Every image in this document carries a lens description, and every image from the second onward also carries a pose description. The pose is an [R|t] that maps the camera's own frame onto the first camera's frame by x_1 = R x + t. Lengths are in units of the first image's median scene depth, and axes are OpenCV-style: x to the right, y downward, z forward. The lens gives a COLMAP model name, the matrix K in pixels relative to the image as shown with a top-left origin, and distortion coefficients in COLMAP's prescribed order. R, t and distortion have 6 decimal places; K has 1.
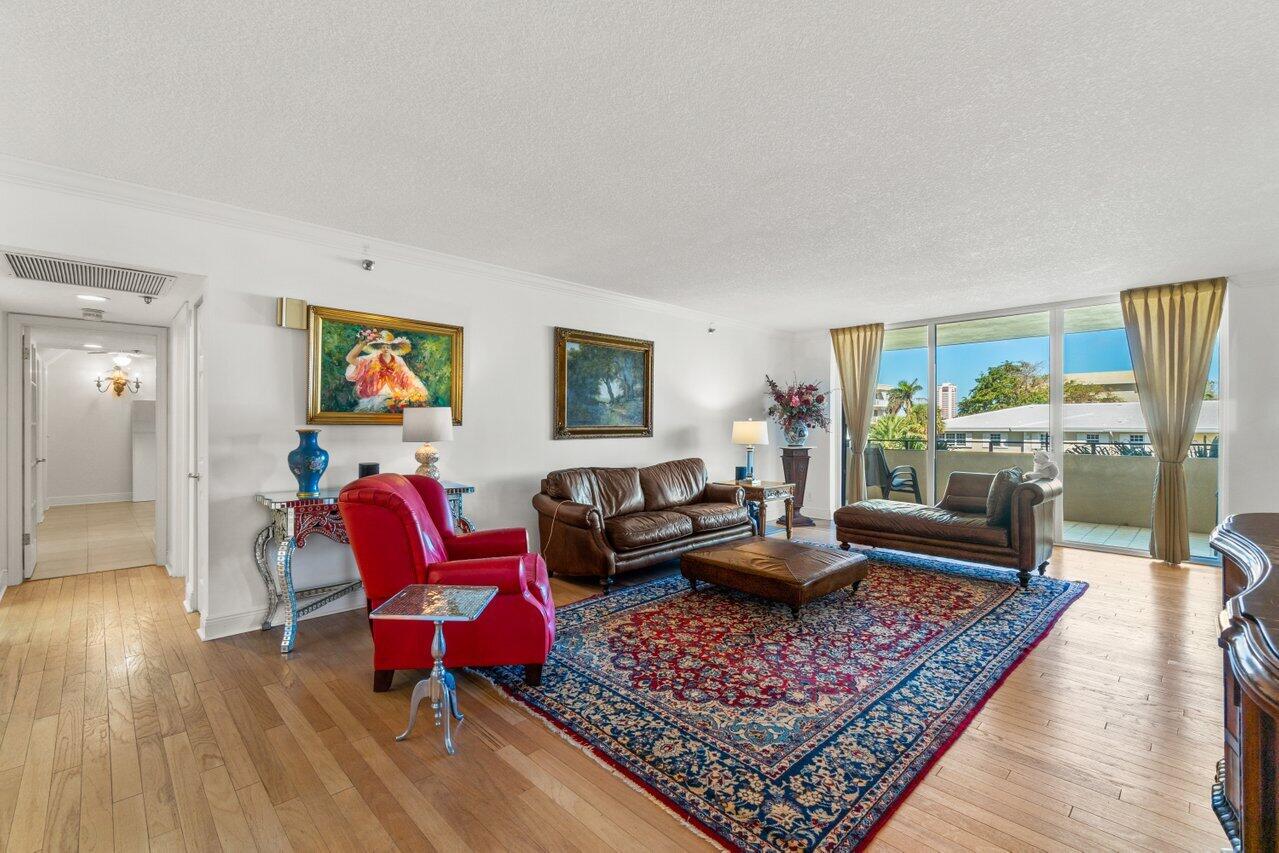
lens RADIAL K [[535.7, 0, 634.9], [0, 535.7, 425.9], [0, 0, 1]] dist [0.001827, 0.000040]
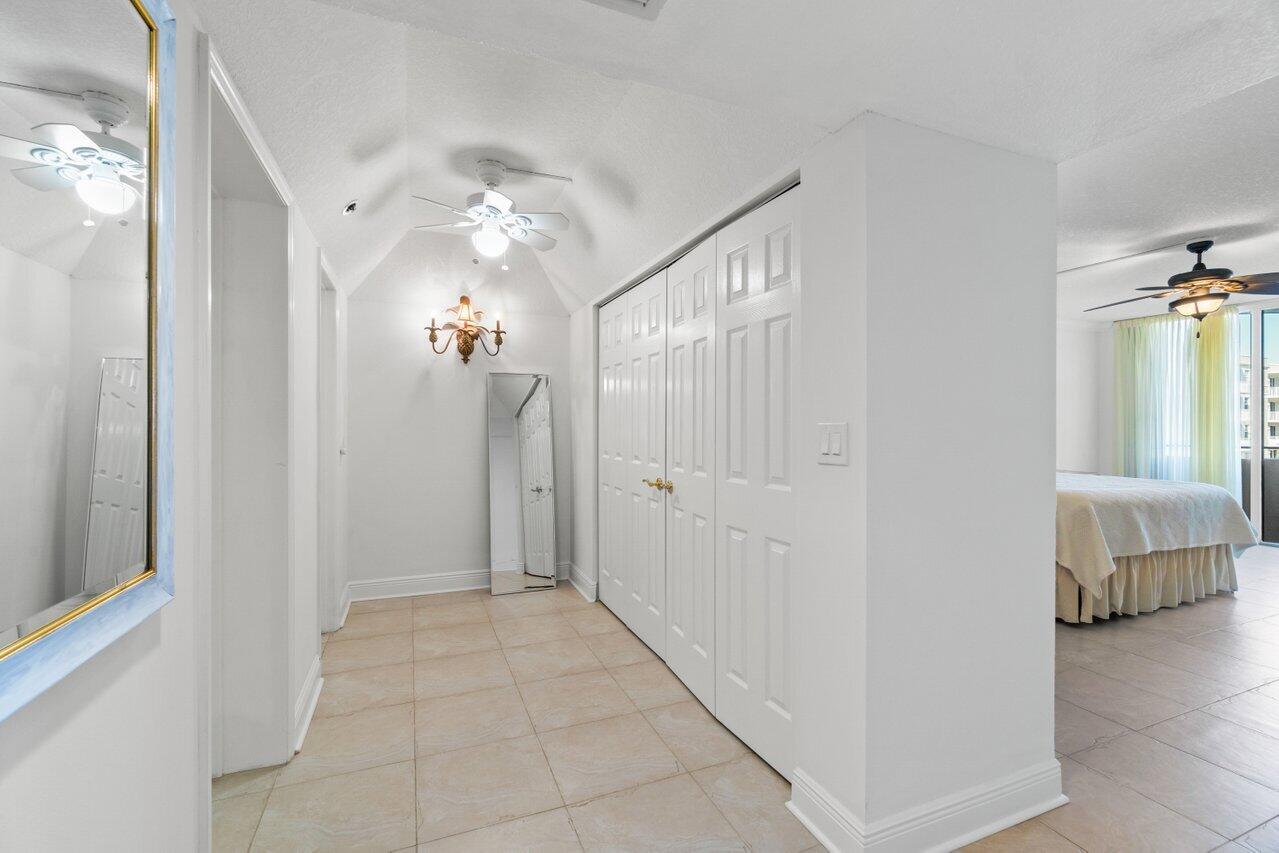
lens RADIAL K [[535.7, 0, 638.5], [0, 535.7, 425.2], [0, 0, 1]] dist [0.001827, 0.000040]
pose [[0.919575, -0.000132, -0.392914, -0.579877], [0.002564, 0.999981, 0.005665, -0.004474], [0.392906, -0.006216, 0.919558, 0.570984]]
